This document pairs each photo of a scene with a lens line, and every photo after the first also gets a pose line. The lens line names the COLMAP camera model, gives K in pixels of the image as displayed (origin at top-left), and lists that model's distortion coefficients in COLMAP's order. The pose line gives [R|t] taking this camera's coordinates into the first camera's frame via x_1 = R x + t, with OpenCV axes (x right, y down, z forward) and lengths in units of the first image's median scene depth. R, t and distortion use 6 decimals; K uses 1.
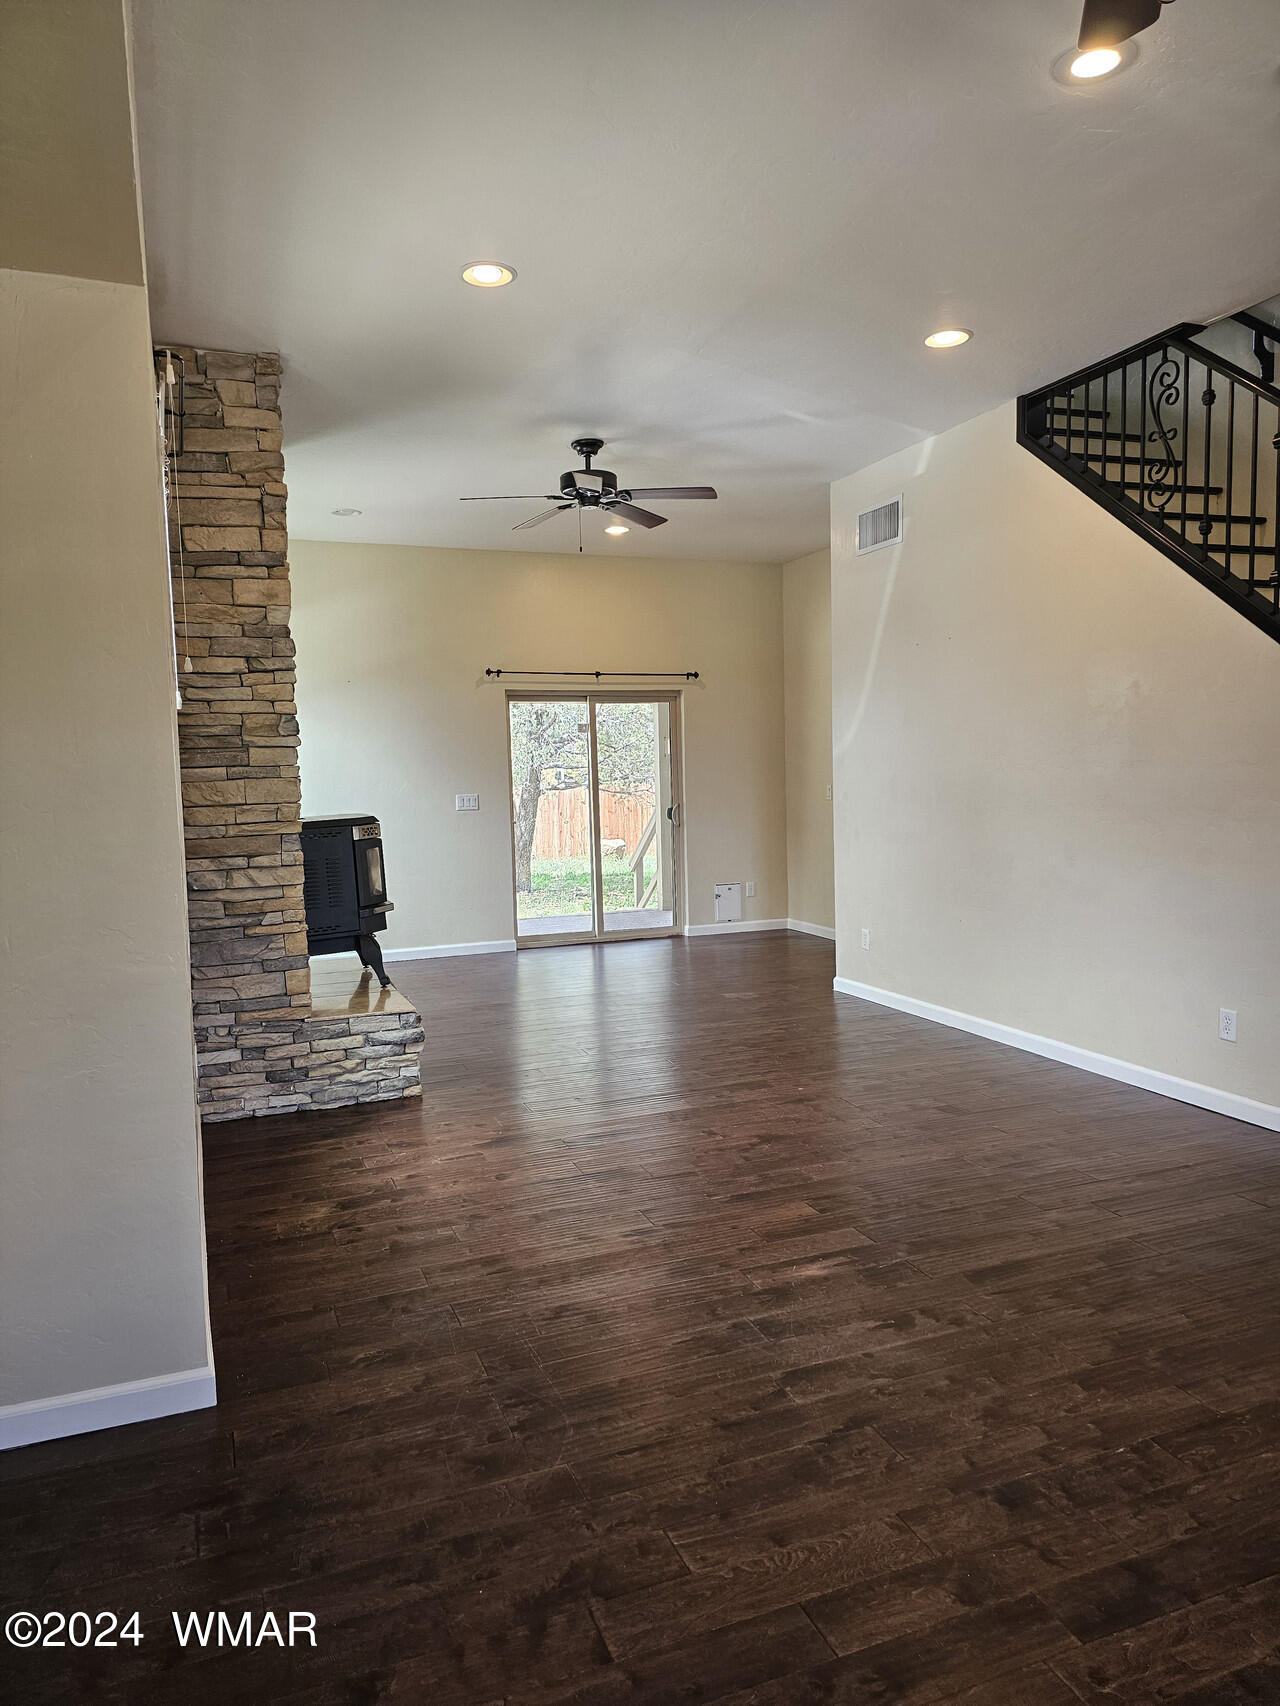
lens RADIAL K [[1148.9, 0, 631.2], [0, 1148.9, 848.0], [0, 0, 1]] dist [0.064347, -0.053081]
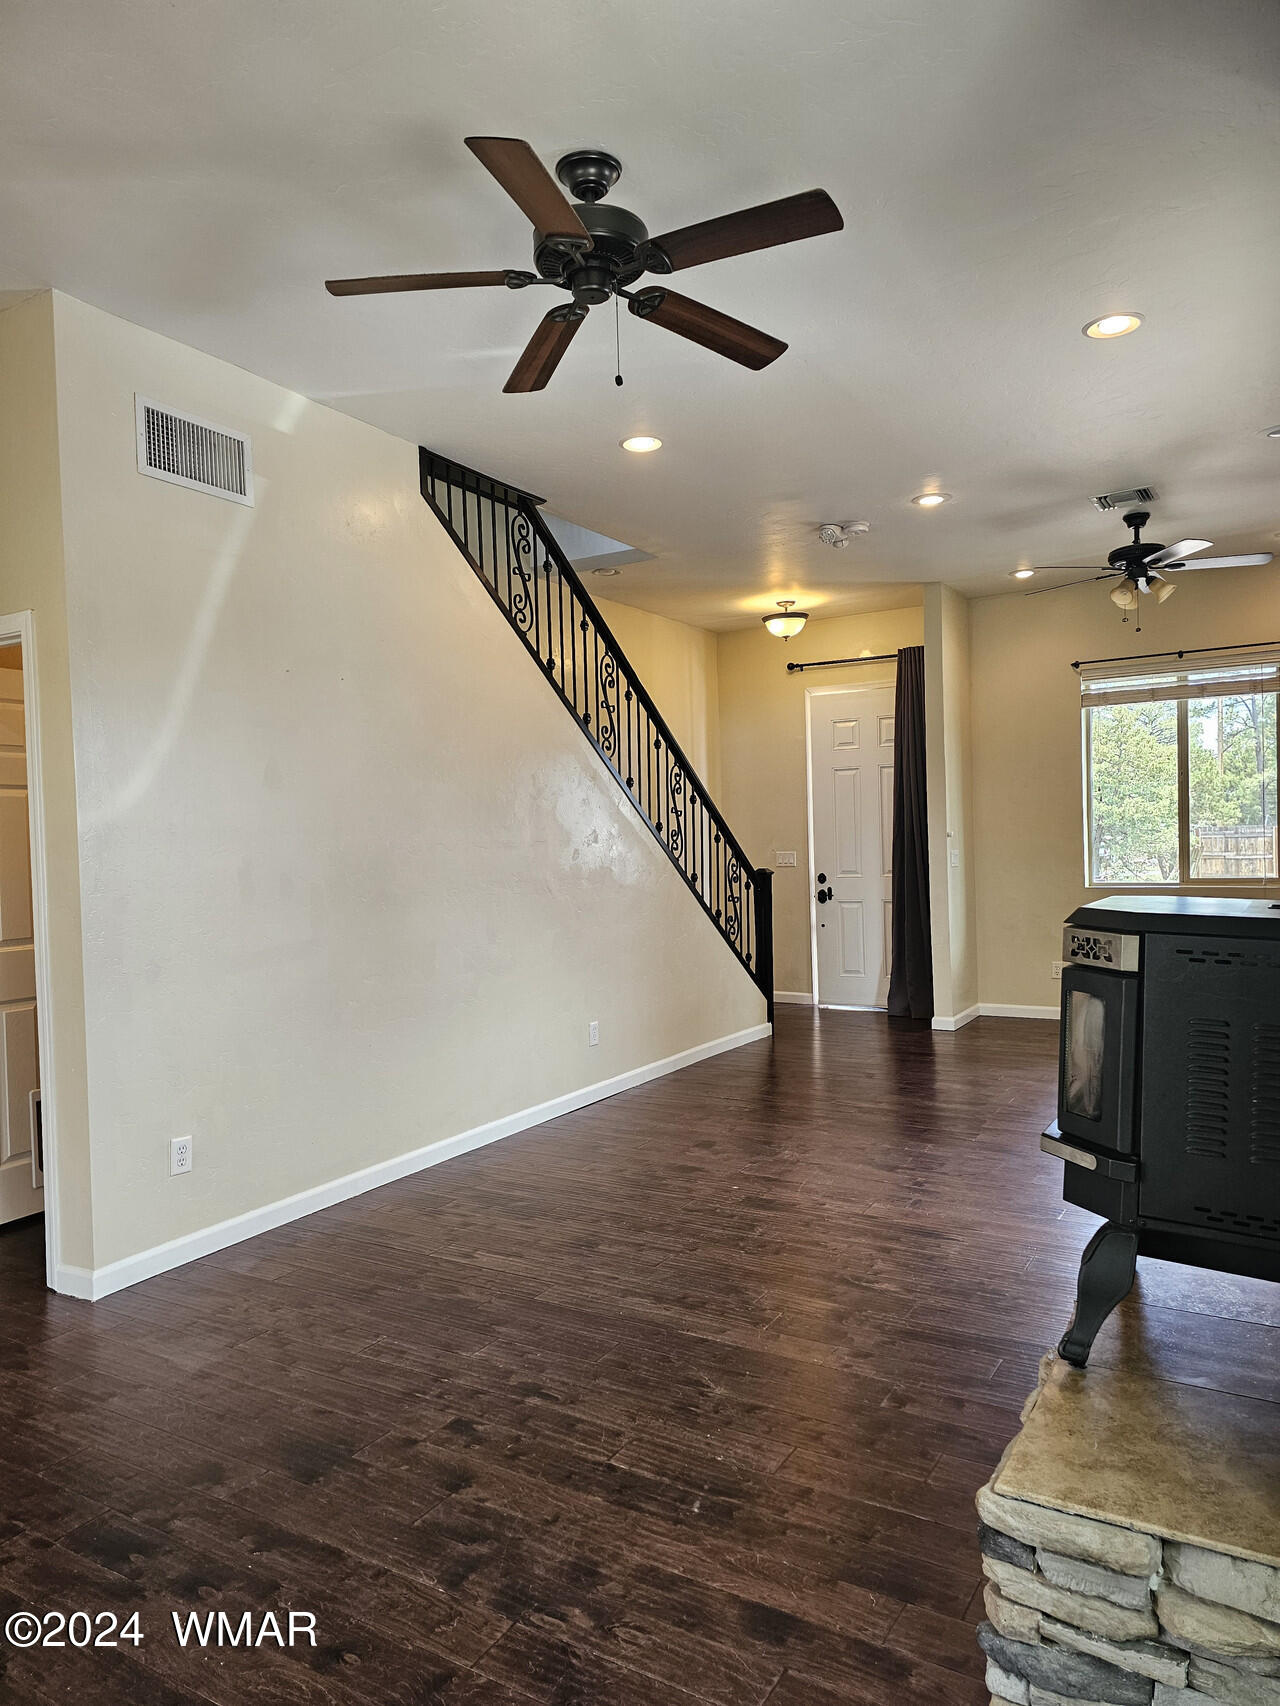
lens RADIAL K [[1140.6, 0, 640.0], [0, 1140.6, 853.0], [0, 0, 1]] dist [0.062563, -0.055901]
pose [[-0.612498, 0.034326, 0.789727, -0.550070], [0.097670, 0.994688, 0.032516, -0.092013], [-0.784415, 0.097049, -0.612596, 1.662331]]
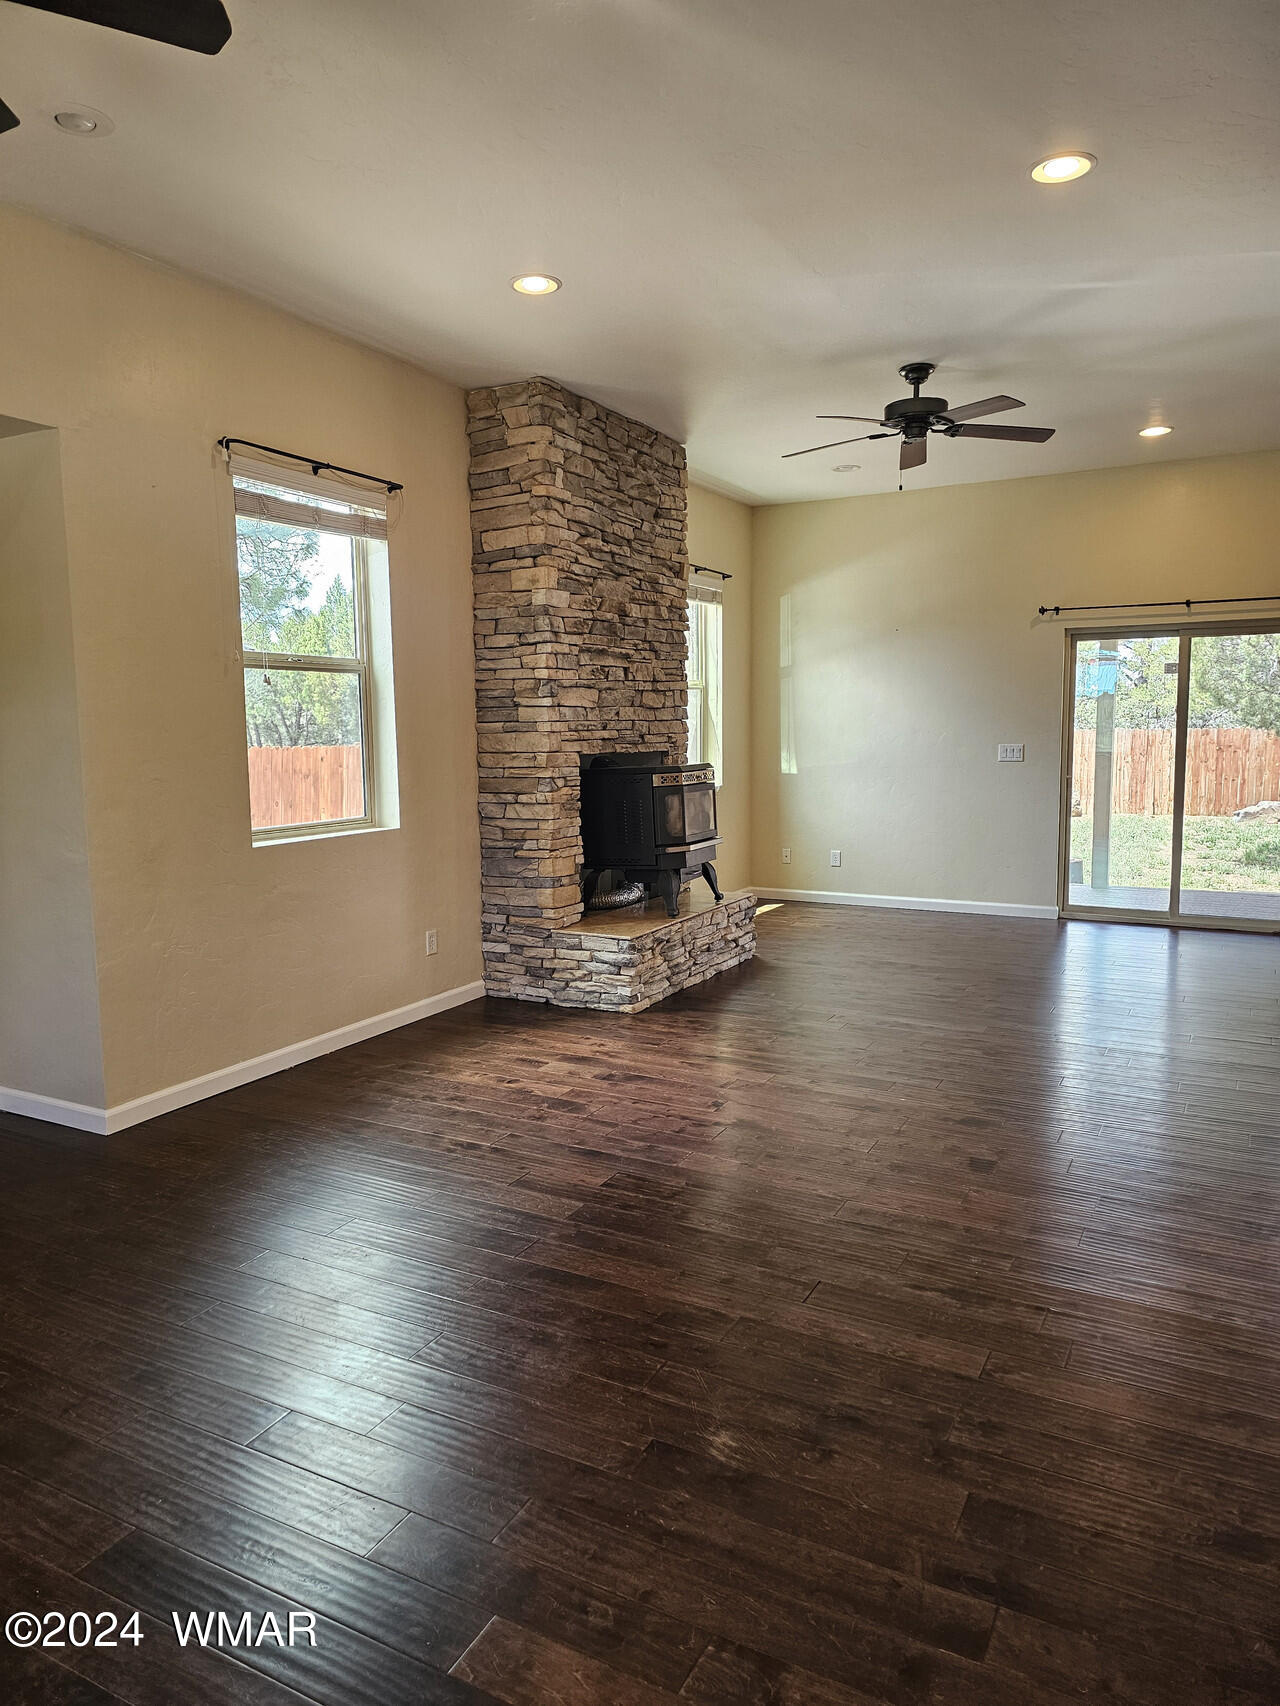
lens RADIAL K [[1140.6, 0, 640.0], [0, 1140.6, 853.0], [0, 0, 1]] dist [0.062563, -0.055901]
pose [[0.649719, 0.107720, -0.752504, 0.692232], [-0.056735, 0.994020, 0.093307, -0.051813], [0.758055, -0.017930, 0.651945, 0.290877]]
